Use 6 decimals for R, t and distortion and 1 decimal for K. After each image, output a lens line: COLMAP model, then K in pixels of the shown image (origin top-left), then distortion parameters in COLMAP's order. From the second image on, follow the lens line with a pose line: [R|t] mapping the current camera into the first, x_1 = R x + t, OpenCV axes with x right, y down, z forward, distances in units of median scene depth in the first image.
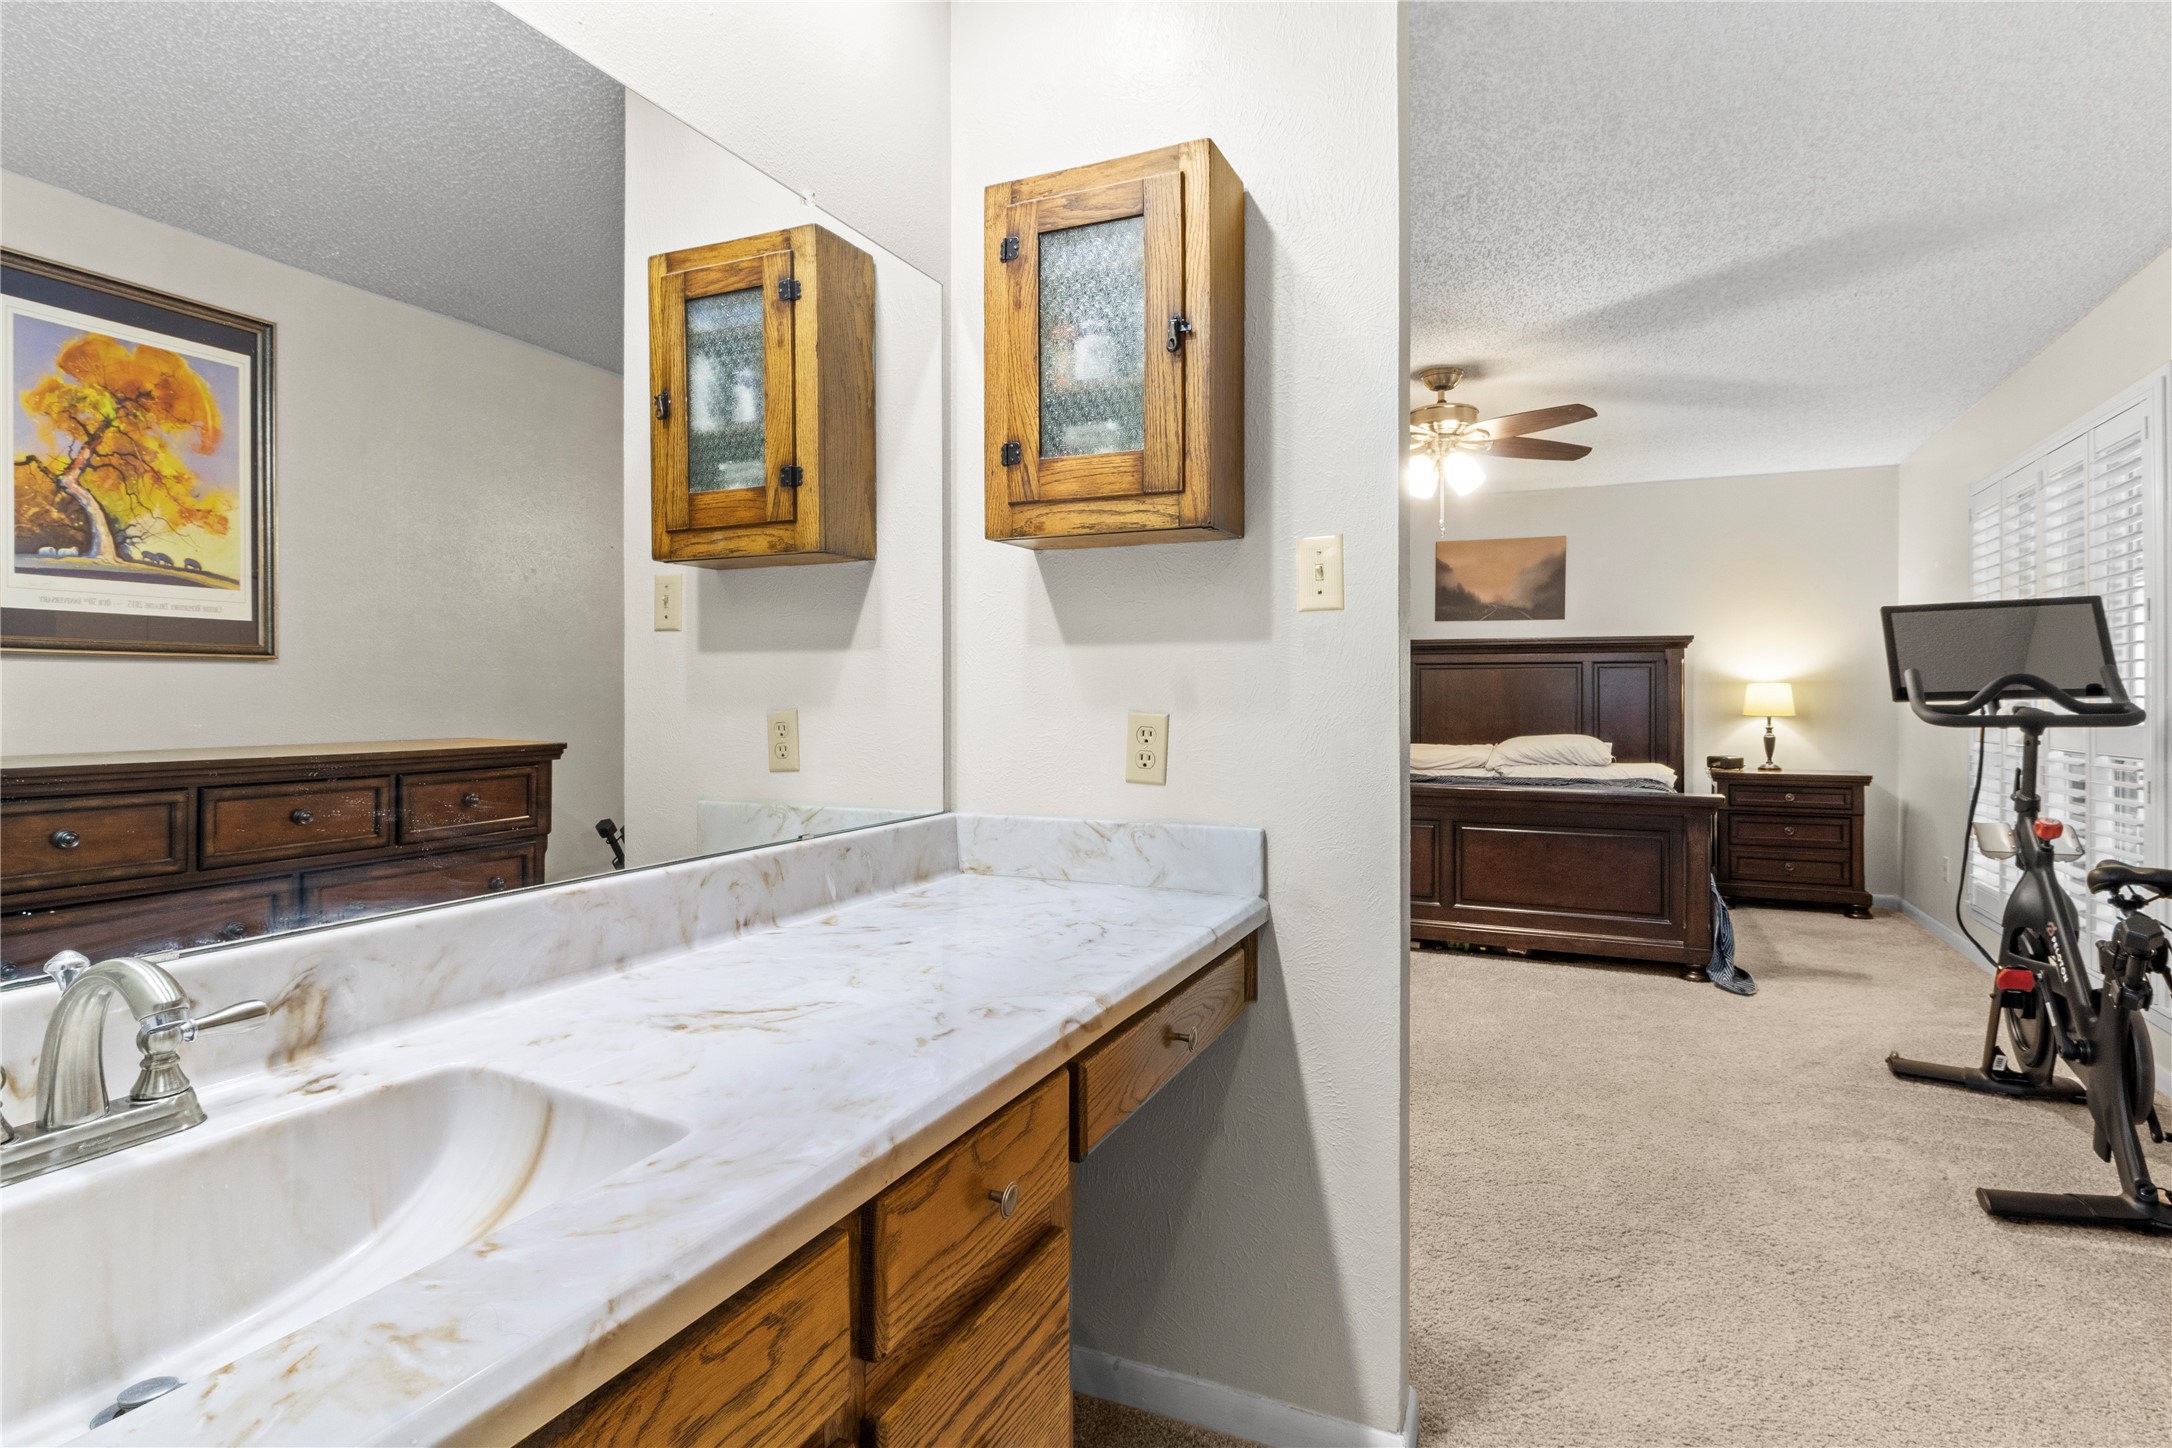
lens RADIAL K [[1110.5, 0, 1082.0], [0, 1110.5, 710.9], [0, 0, 1]] dist [0.001799, -0.000466]
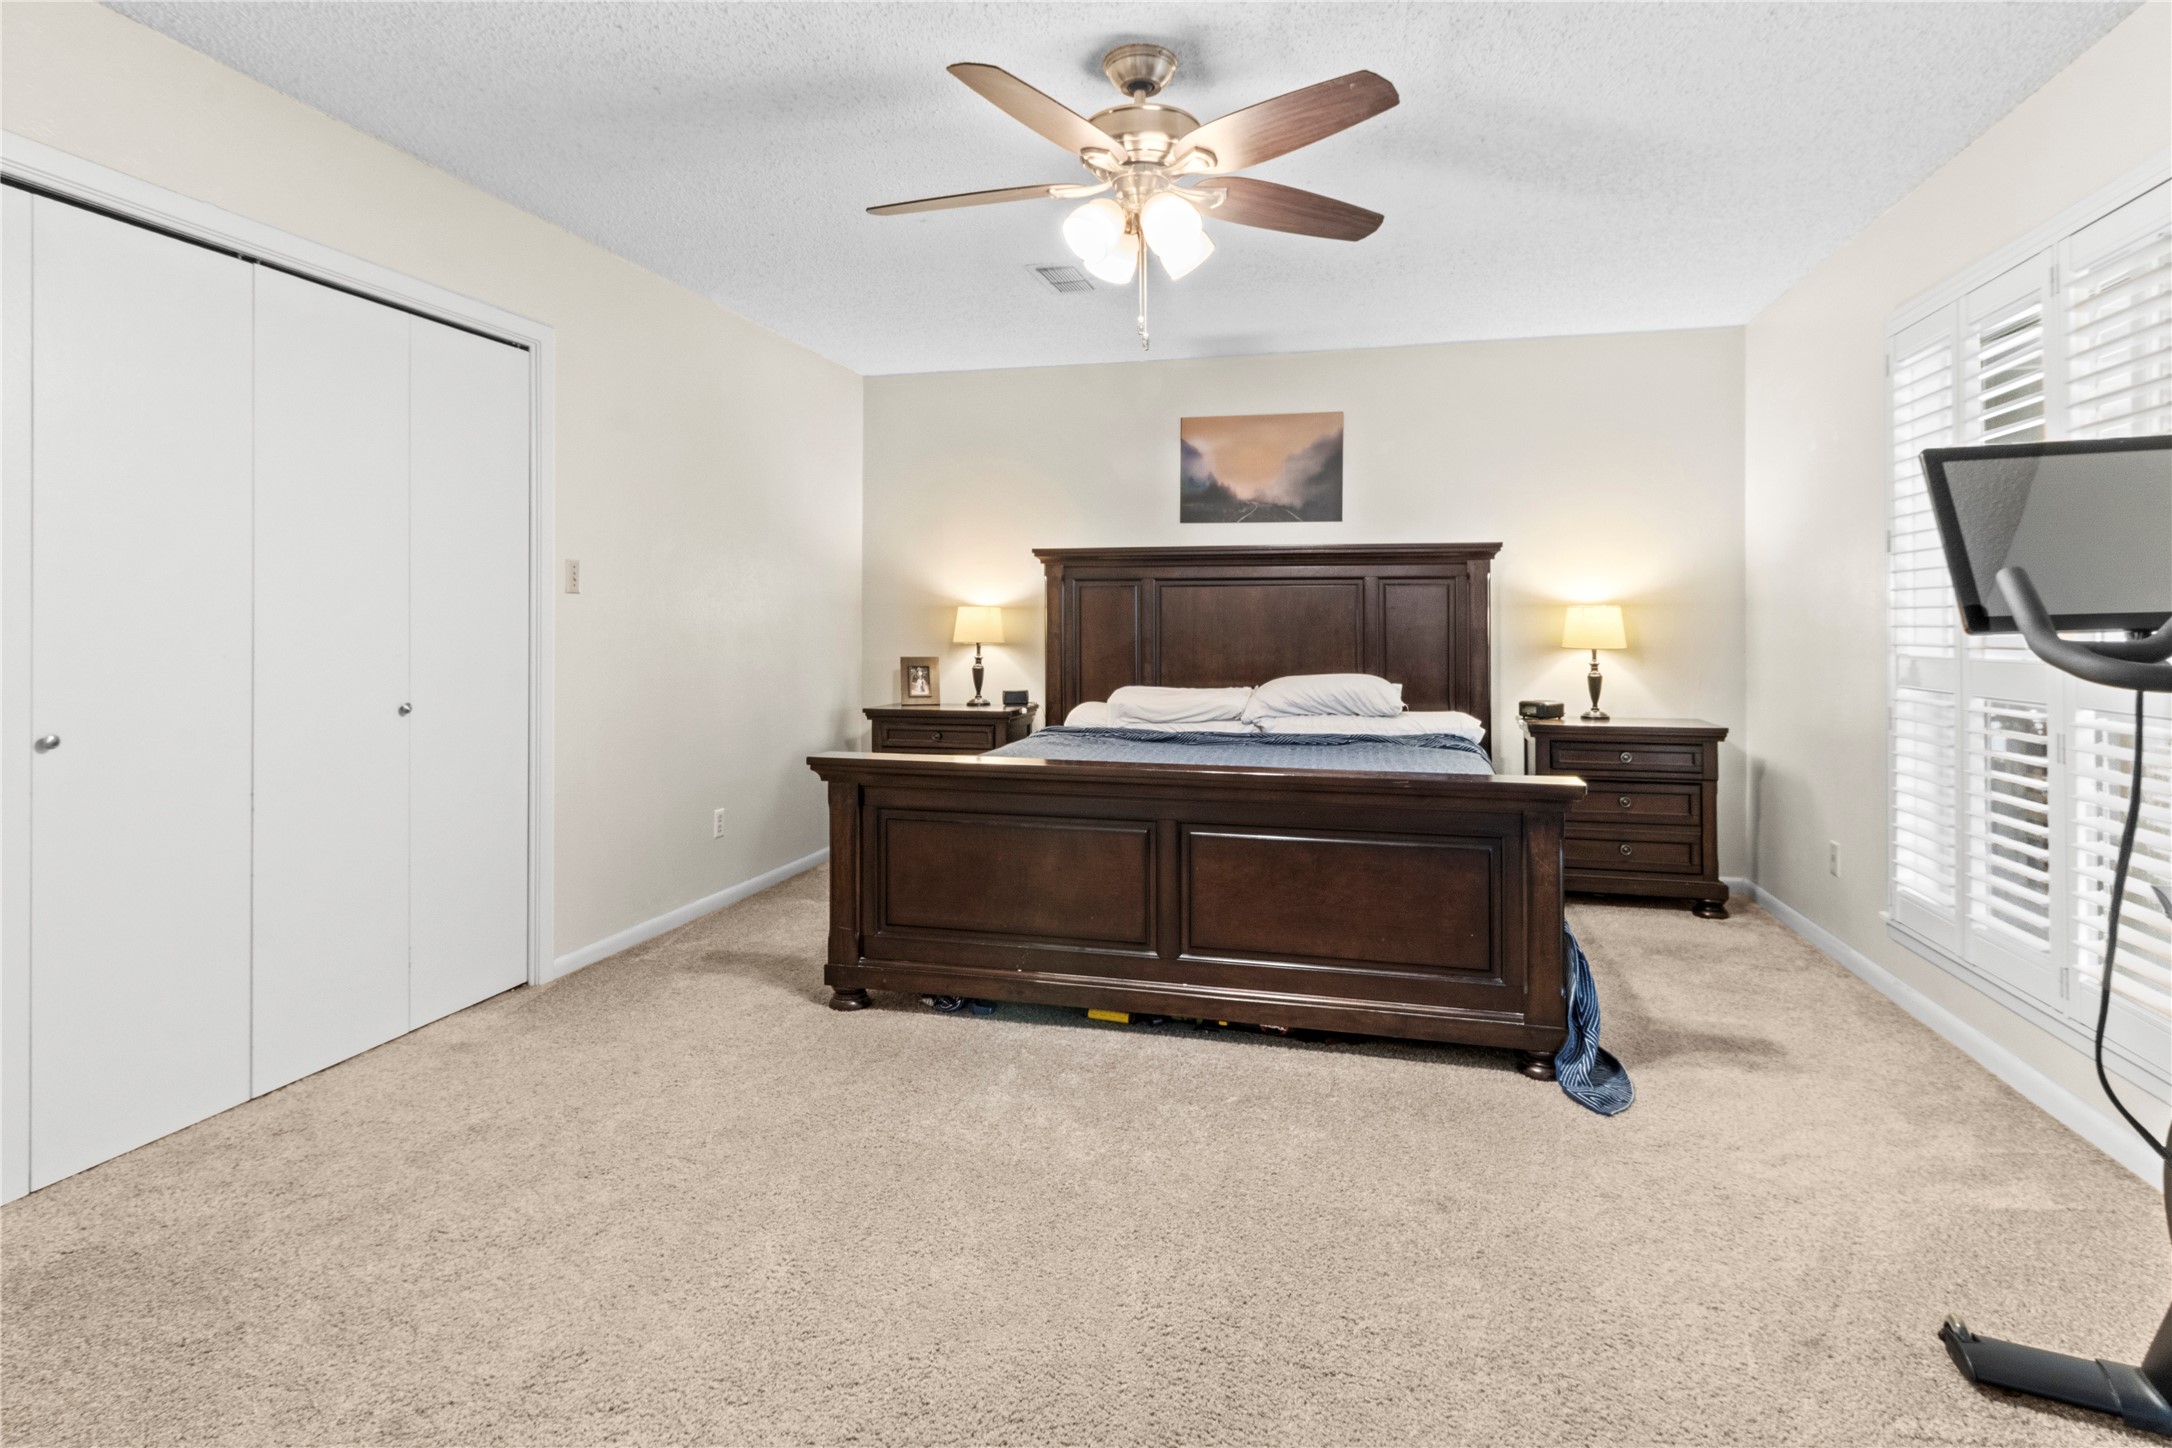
lens RADIAL K [[1127.3, 0, 1080.8], [0, 1127.3, 625.1], [0, 0, 1]] dist [0.001785, -0.000248]
pose [[0.983326, -0.000168, 0.181849, 0.136228], [0.002099, 0.999943, -0.010428, -0.004318], [-0.181837, 0.010636, 0.983271, 0.316127]]
